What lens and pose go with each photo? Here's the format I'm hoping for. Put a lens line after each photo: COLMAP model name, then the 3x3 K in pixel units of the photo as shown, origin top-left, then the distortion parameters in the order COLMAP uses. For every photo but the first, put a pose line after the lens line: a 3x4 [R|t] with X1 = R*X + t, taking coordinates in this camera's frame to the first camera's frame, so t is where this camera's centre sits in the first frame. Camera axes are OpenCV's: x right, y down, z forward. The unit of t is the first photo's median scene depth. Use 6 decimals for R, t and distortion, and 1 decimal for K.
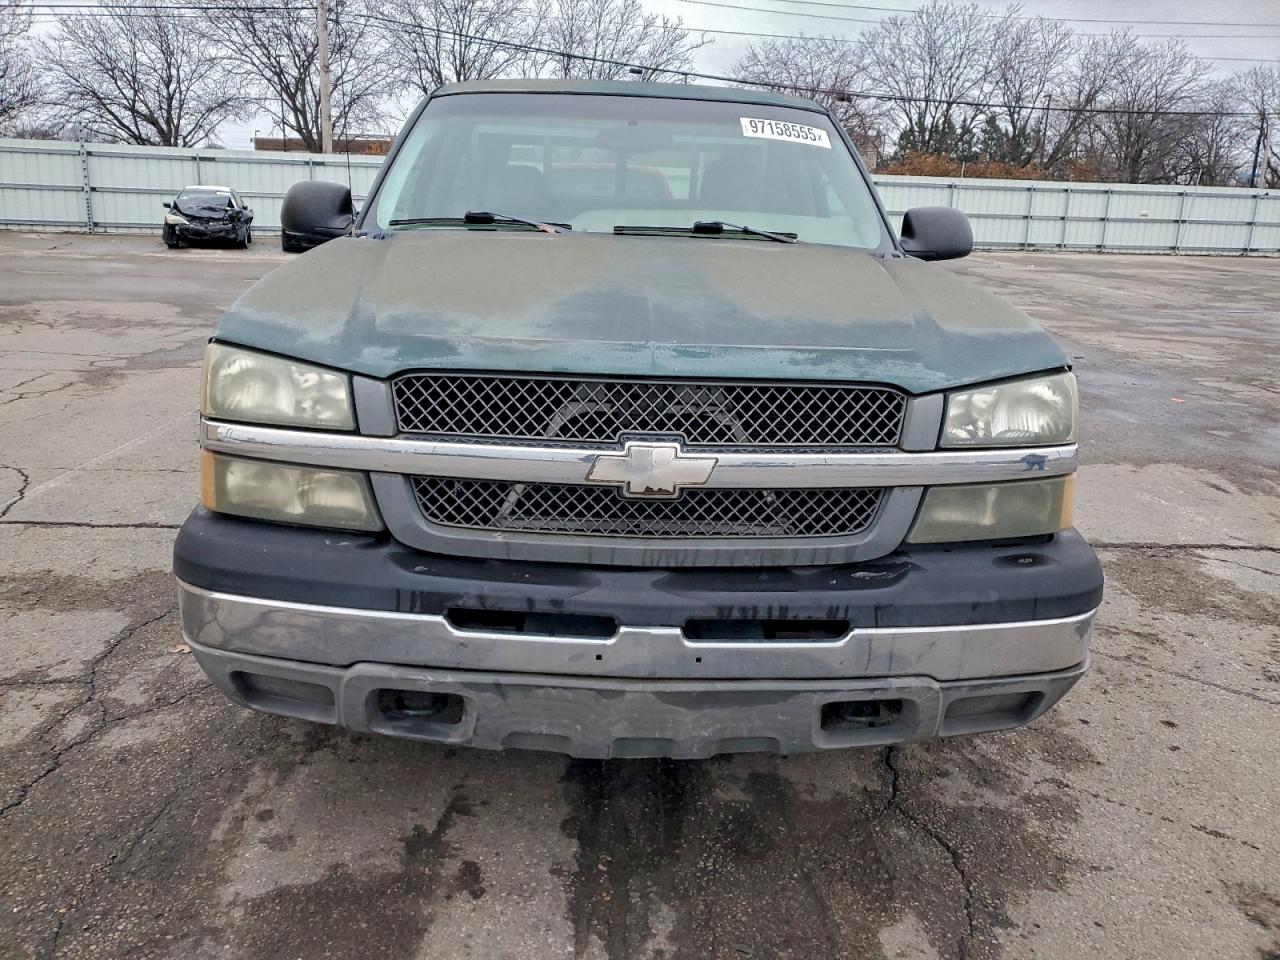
lens RADIAL K [[990.6, 0, 639.4], [0, 990.6, 468.3], [0, 0, 1]] dist [0.028672, -0.013741]
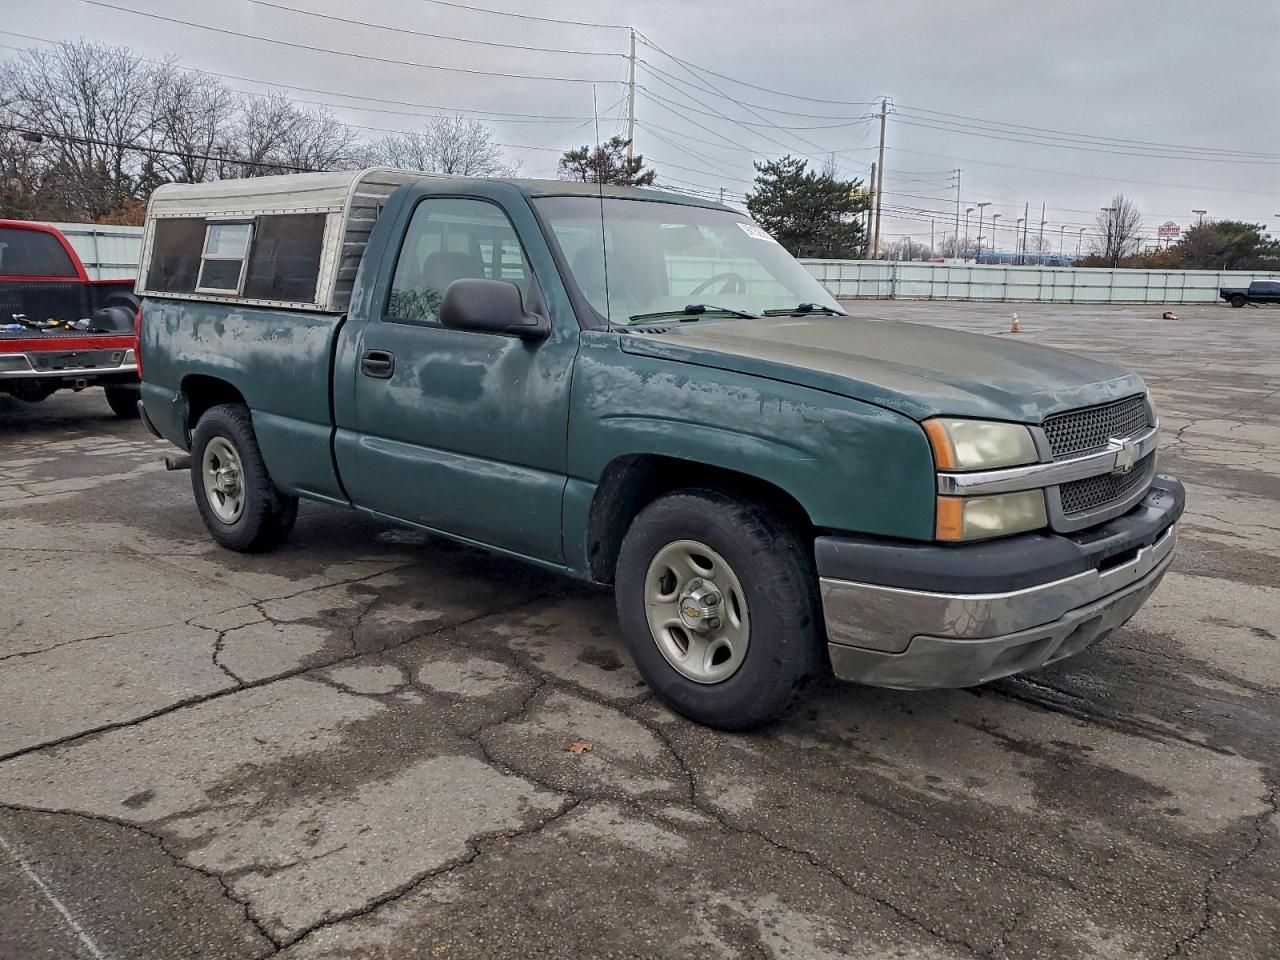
lens RADIAL K [[990.6, 0, 647.1], [0, 990.6, 478.3], [0, 0, 1]] dist [0.028672, -0.013741]
pose [[0.688534, -0.164174, 0.706377, -1.394932], [0.188820, 0.981027, 0.043958, -0.150868], [-0.700192, 0.103111, 0.706470, 0.292471]]
